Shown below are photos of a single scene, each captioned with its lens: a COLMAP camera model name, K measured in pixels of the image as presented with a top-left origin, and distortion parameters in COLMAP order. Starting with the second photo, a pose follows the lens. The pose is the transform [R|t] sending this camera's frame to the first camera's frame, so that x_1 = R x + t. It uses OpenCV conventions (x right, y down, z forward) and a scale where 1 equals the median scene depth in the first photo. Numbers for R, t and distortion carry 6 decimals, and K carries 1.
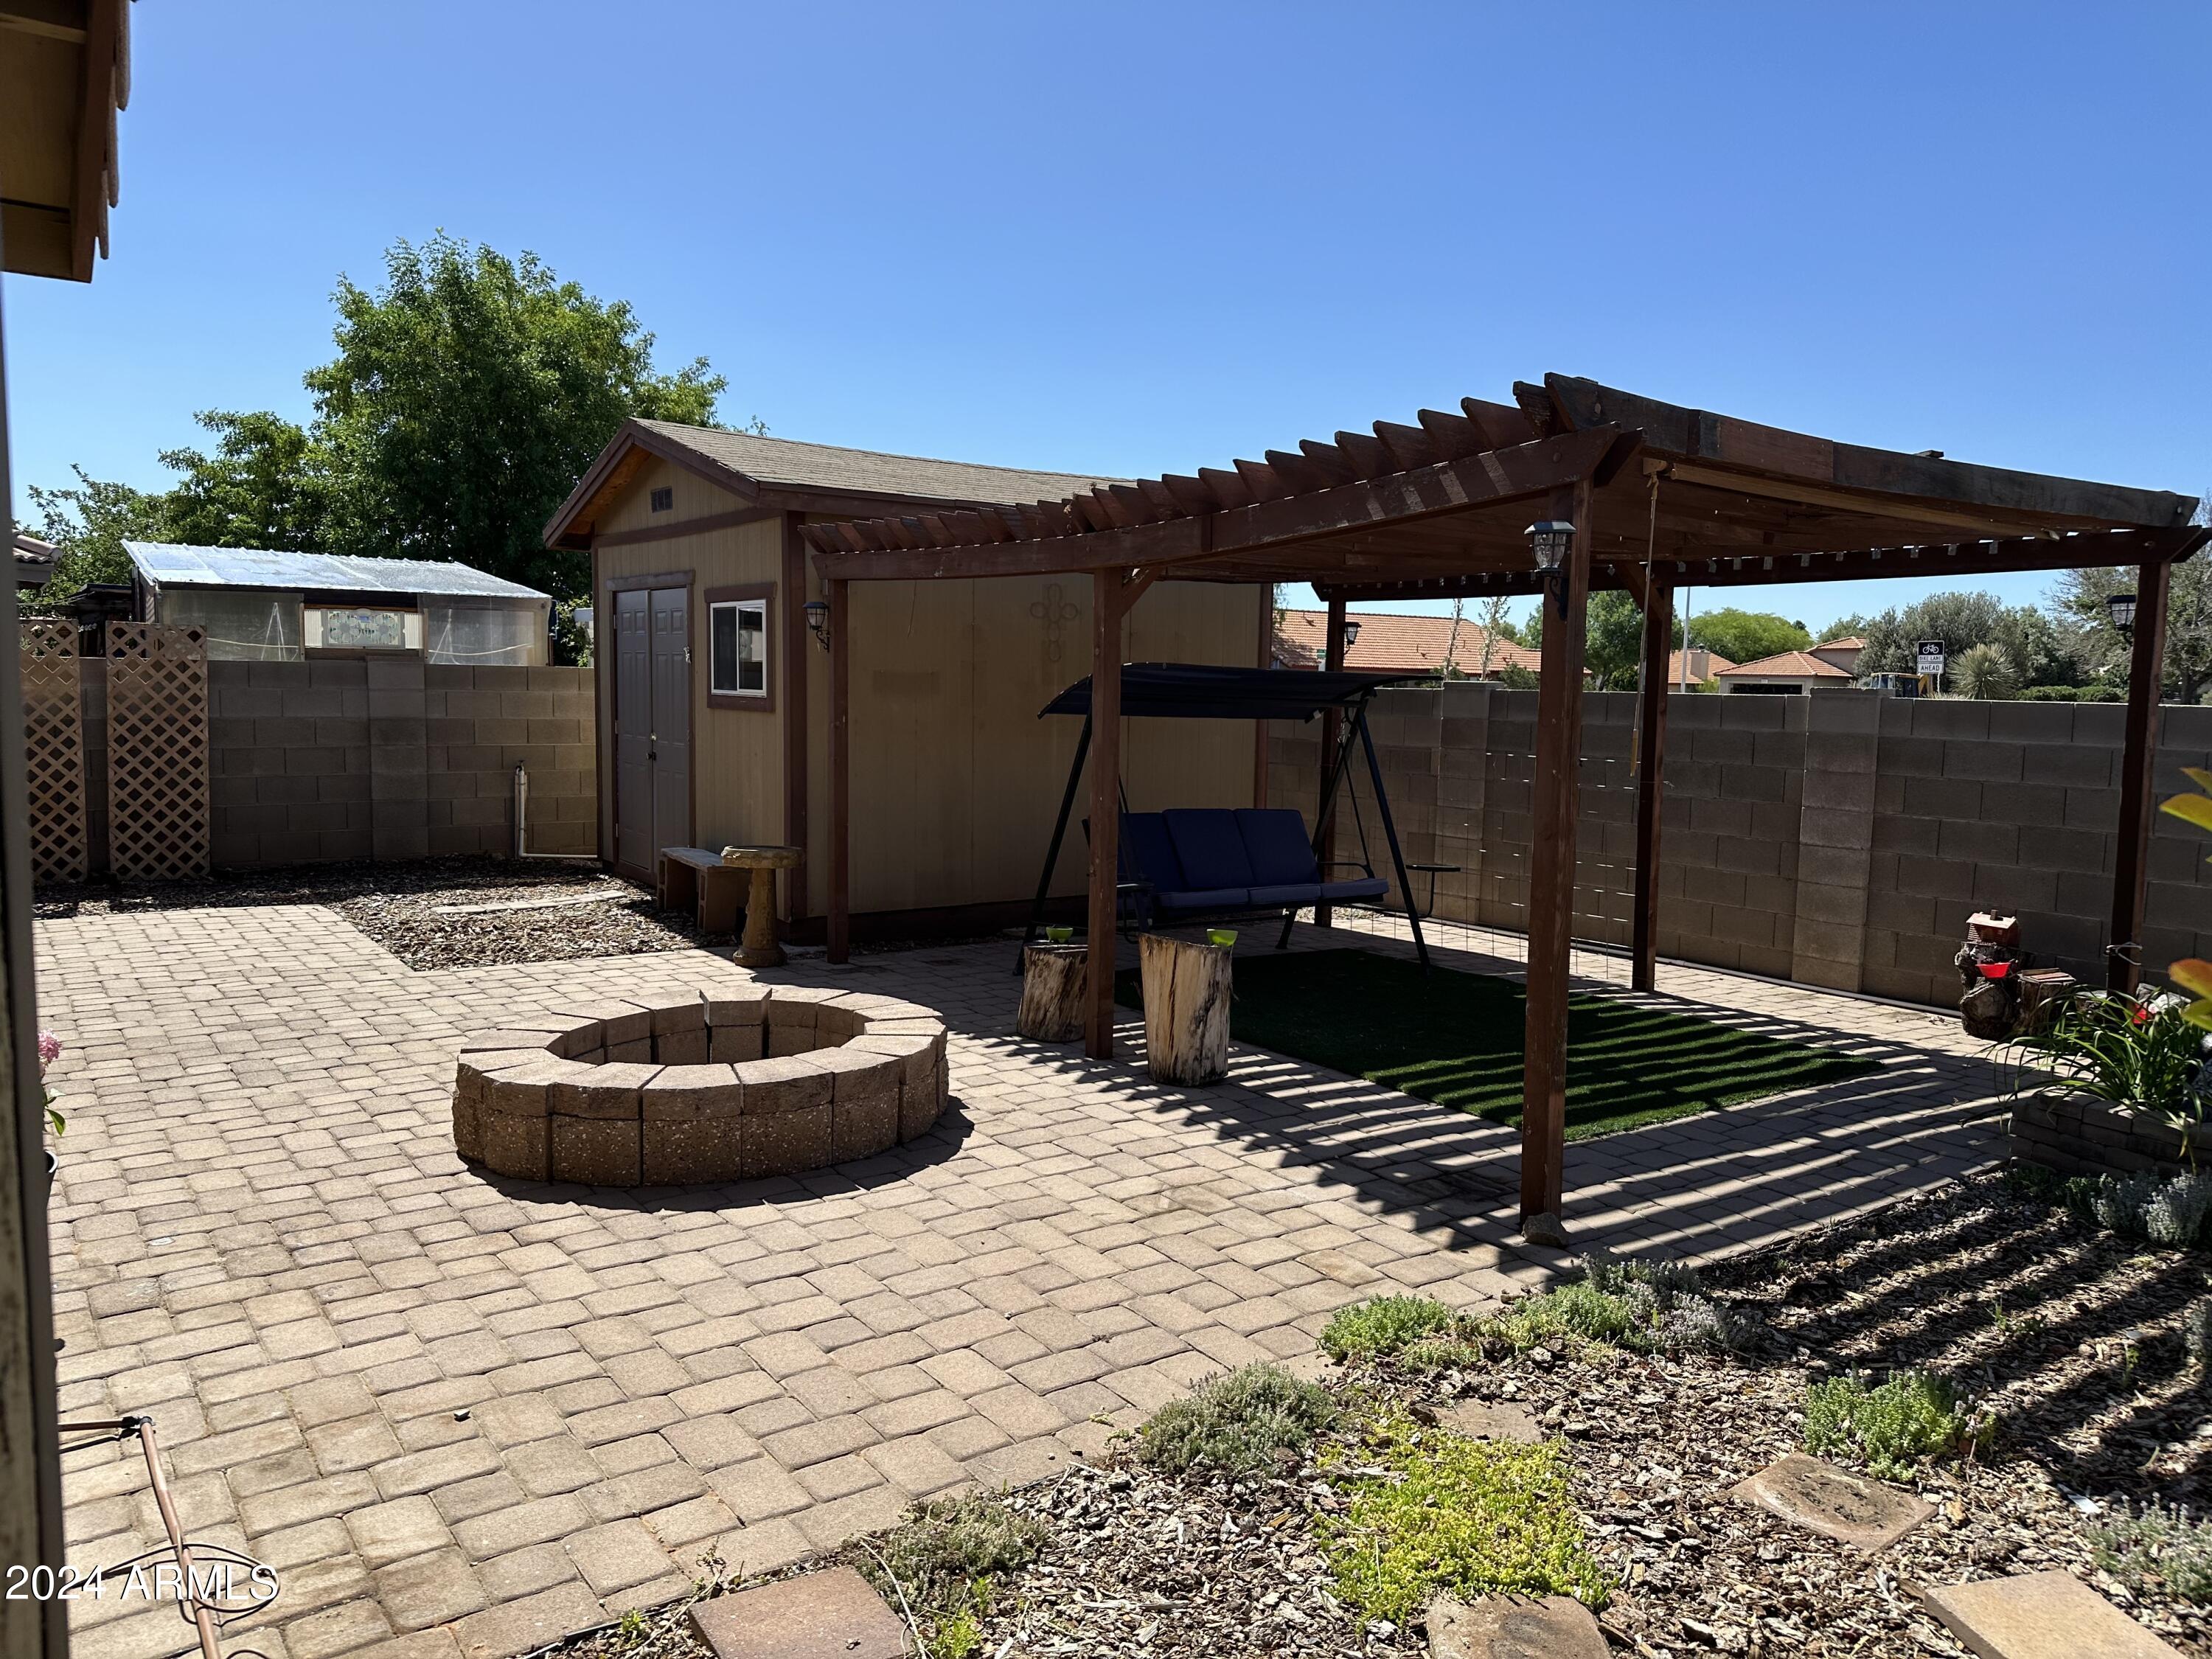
lens RADIAL K [[1565.9, 0, 1056.5], [0, 1565.9, 827.9], [0, 0, 1]] dist [0.070661, -0.045210]
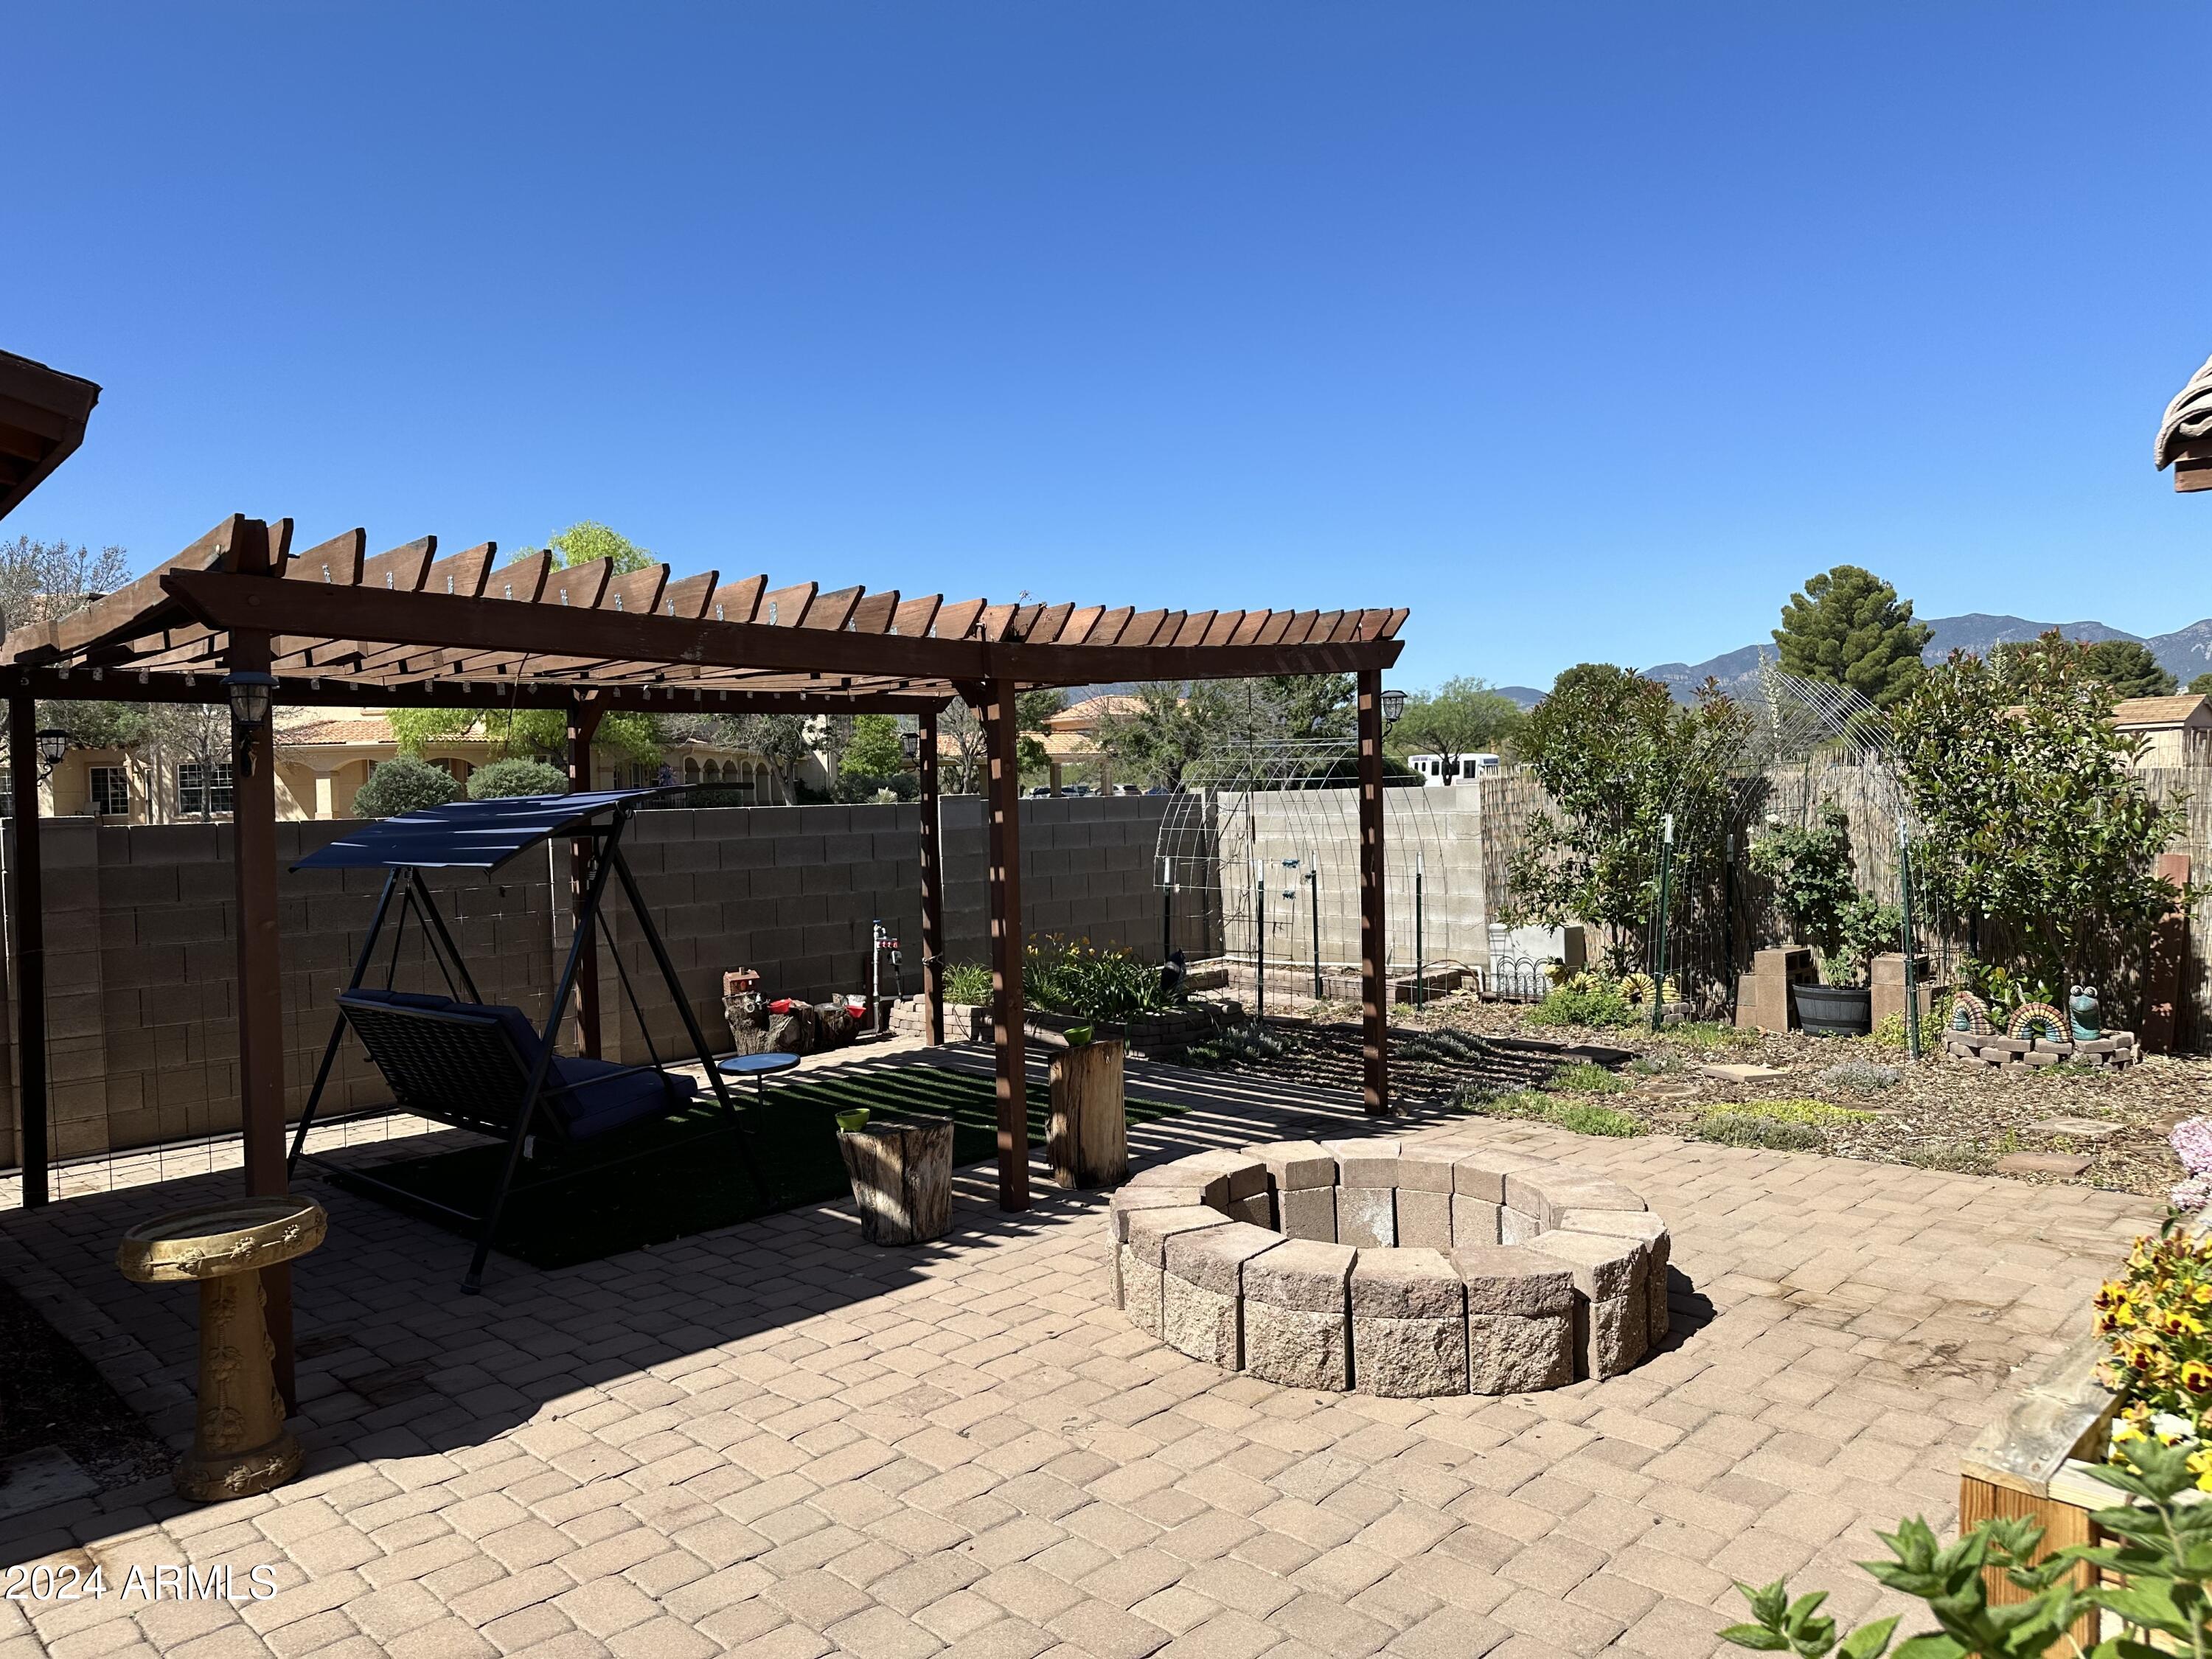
lens RADIAL K [[1537.4, 0, 1106.1], [0, 1537.4, 832.9], [0, 0, 1]] dist [0.076871, -0.105783]
pose [[-0.153389, -0.041664, 0.987287, -0.725761], [0.126505, 0.990062, 0.061436, -0.097749], [-0.980035, 0.134320, -0.146594, 0.872483]]
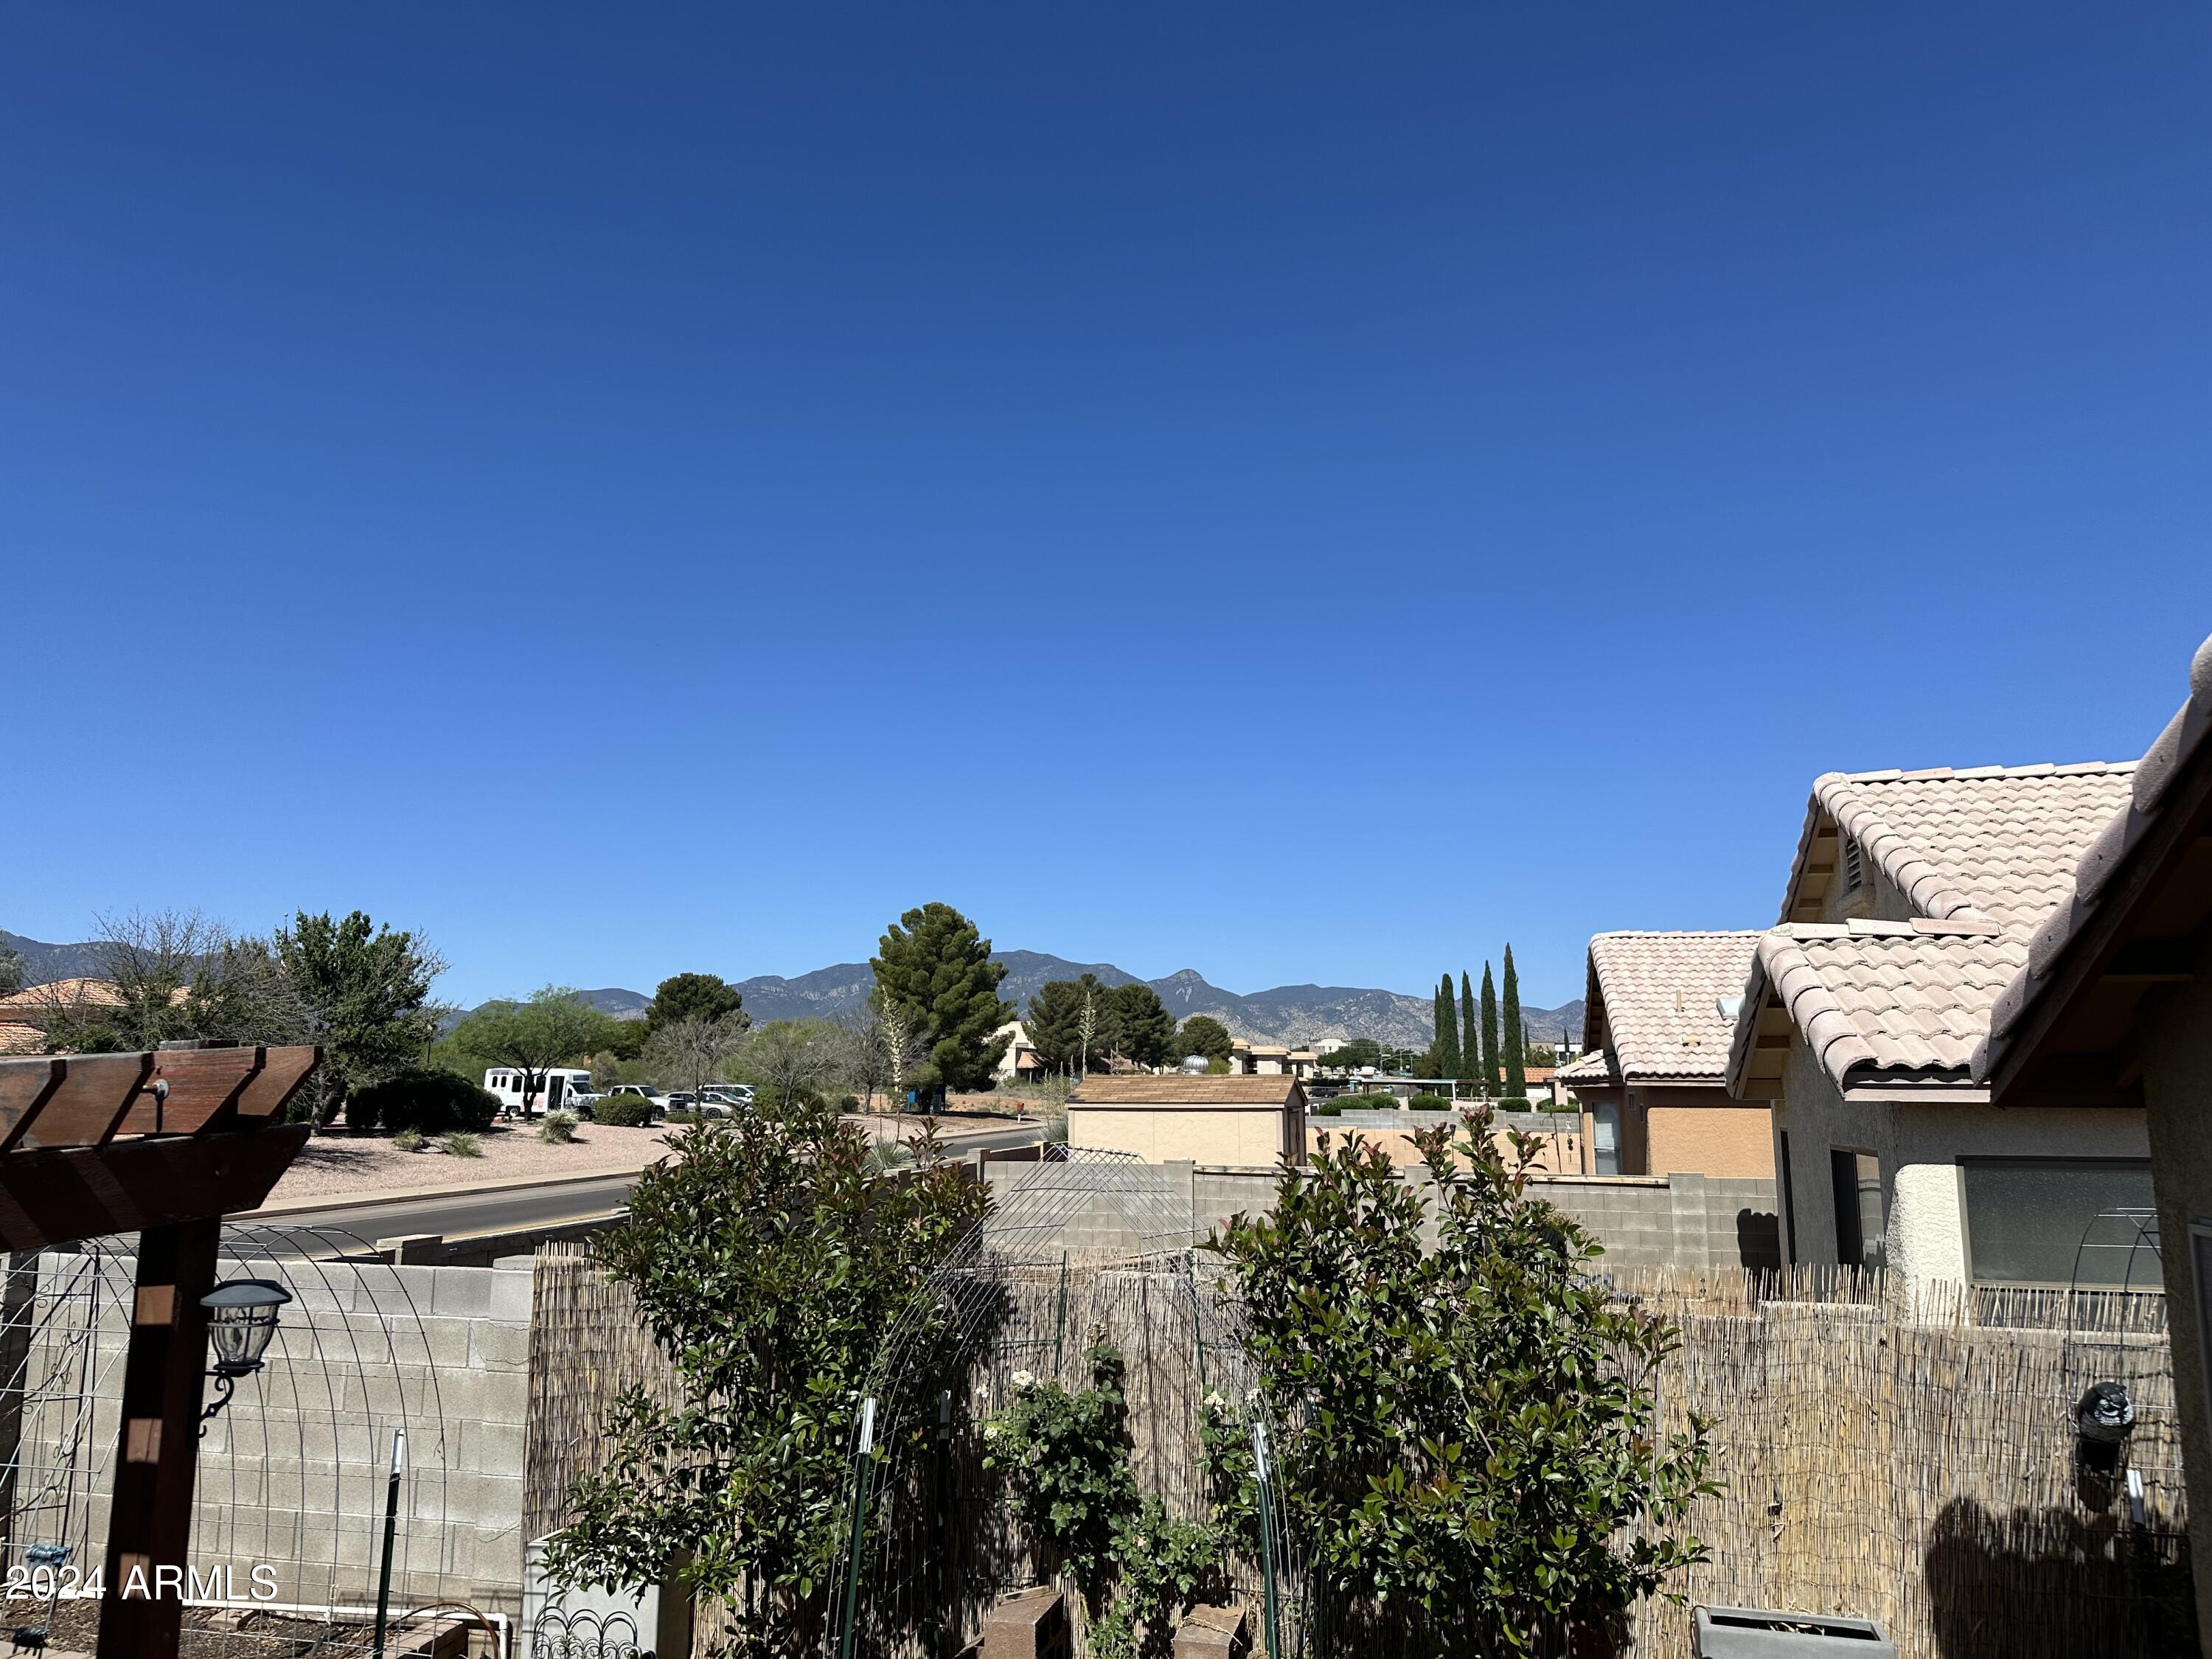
lens RADIAL K [[1557.6, 0, 1117.2], [0, 1557.6, 814.3], [0, 0, 1]] dist [0.077508, -0.093820]
pose [[-0.660399, 0.108013, 0.743106, -0.131188], [0.061304, 0.994052, -0.090008, -0.171560], [-0.748408, -0.013886, -0.663093, 0.605396]]
